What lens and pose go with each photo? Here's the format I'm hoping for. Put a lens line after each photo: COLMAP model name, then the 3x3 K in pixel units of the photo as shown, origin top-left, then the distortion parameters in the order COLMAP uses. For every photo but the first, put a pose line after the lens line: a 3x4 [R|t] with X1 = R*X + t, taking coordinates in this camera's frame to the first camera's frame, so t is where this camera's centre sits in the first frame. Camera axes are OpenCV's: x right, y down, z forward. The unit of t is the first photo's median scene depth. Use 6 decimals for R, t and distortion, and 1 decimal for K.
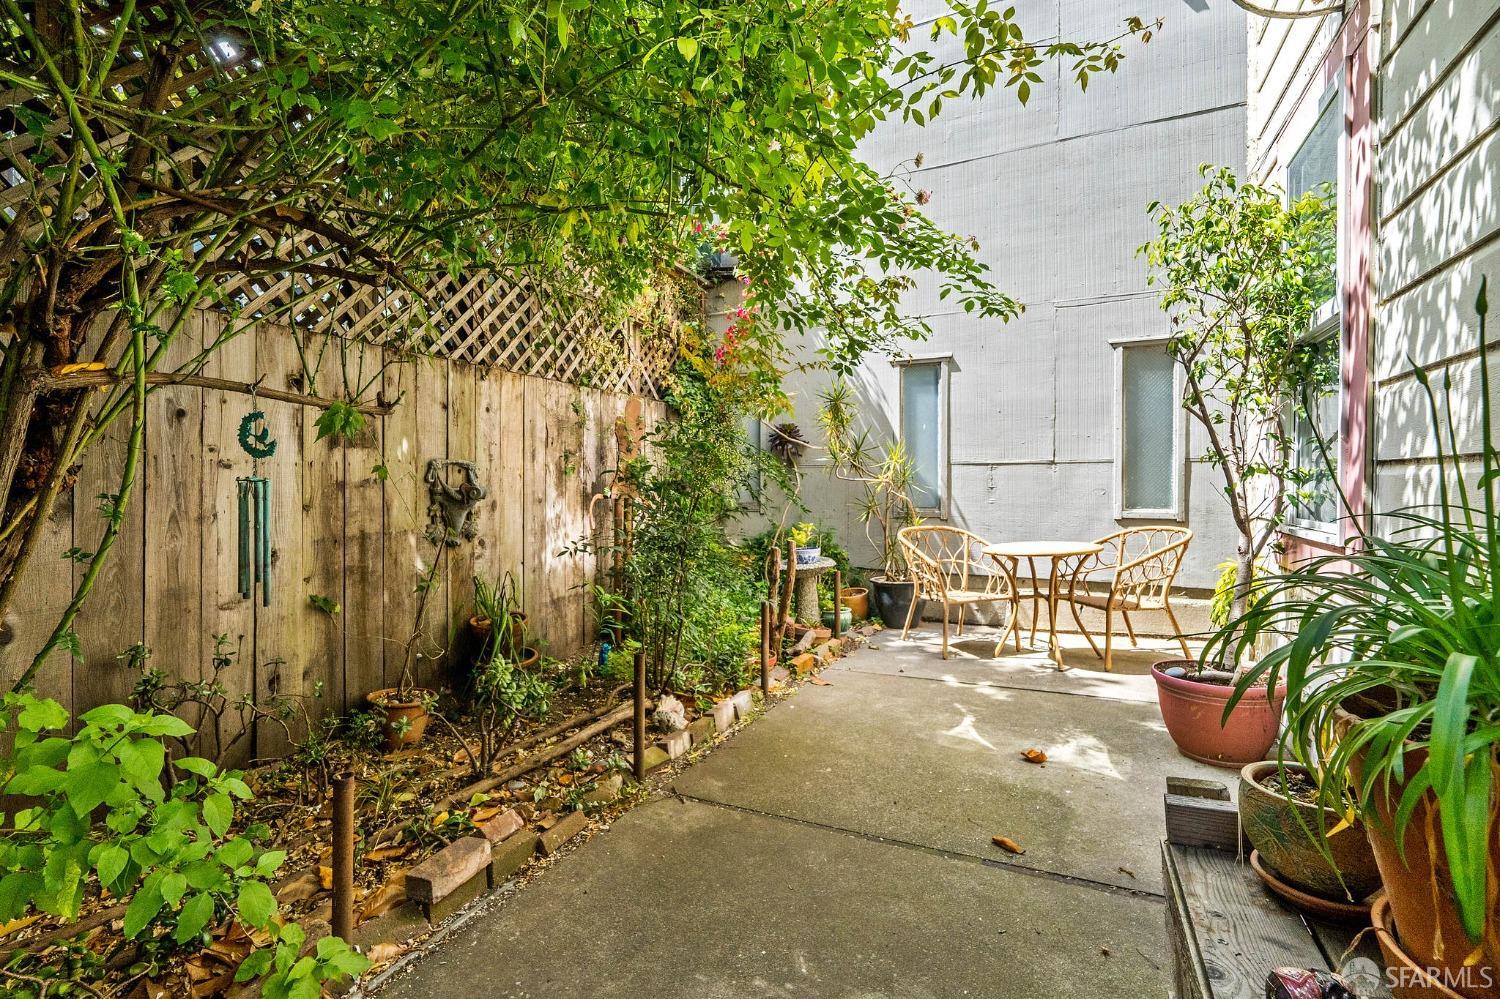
lens RADIAL K [[665.9, 0, 750.0], [0, 665.9, 499.5], [0, 0, 1]] dist [0.000727, 0.000106]
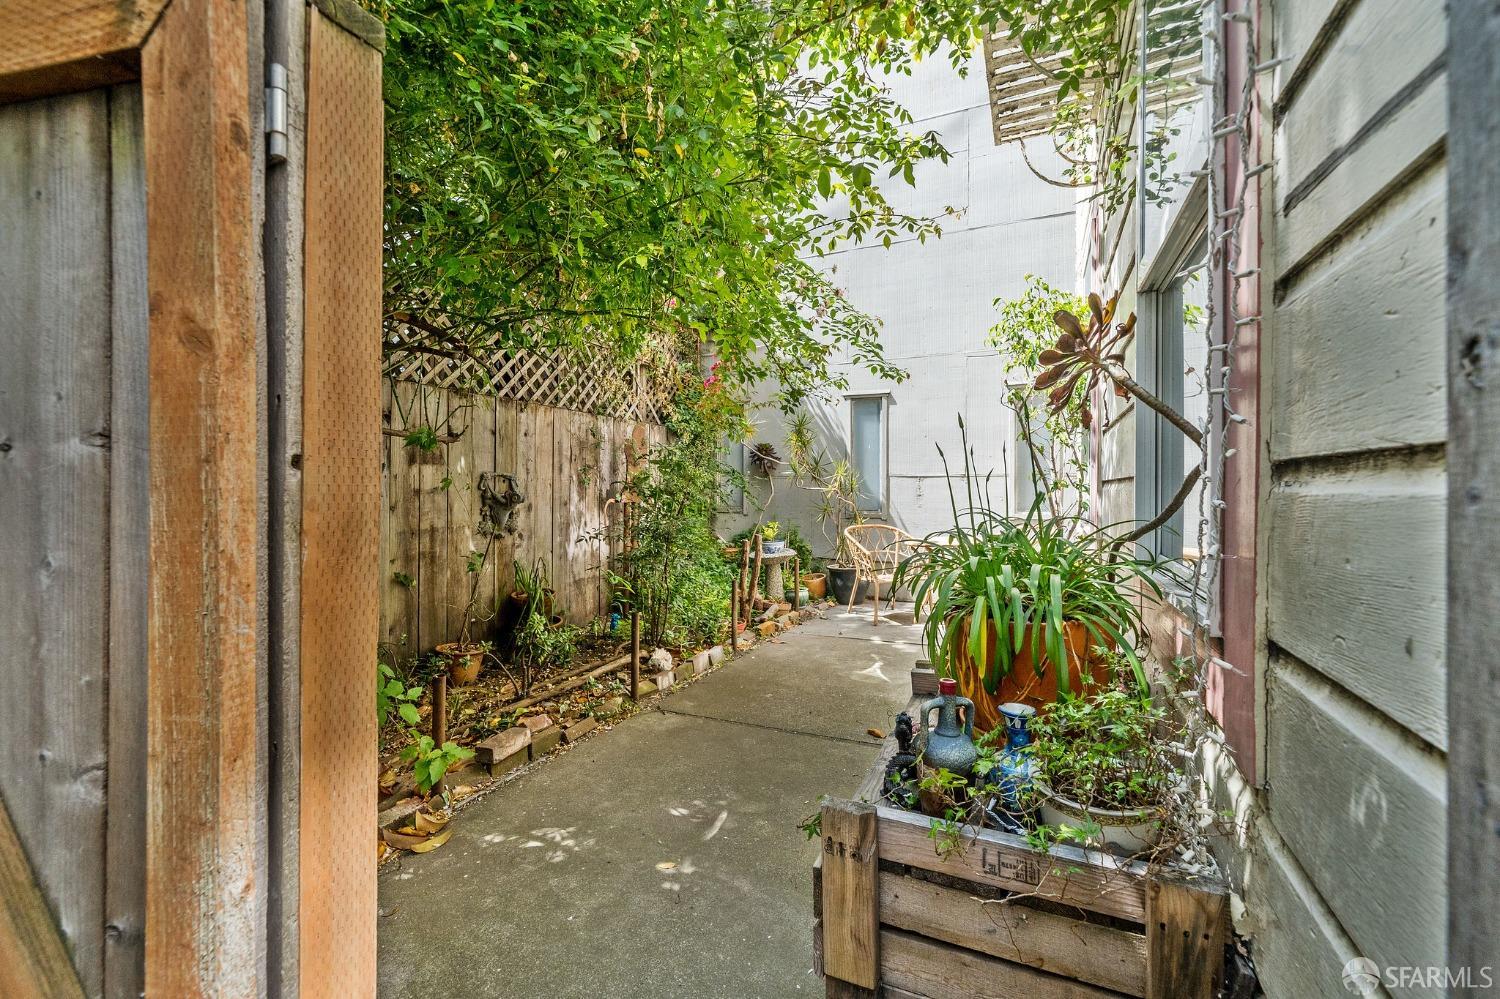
lens RADIAL K [[595.3, 0, 774.0], [0, 595.3, 500.0], [0, 0, 1]] dist [-0.000105, -0.000004]
pose [[0.999521, 0.004190, 0.030654, 0.063850], [-0.004030, 0.999978, -0.005305, -0.001440], [-0.030675, 0.005179, 0.999516, -0.198312]]
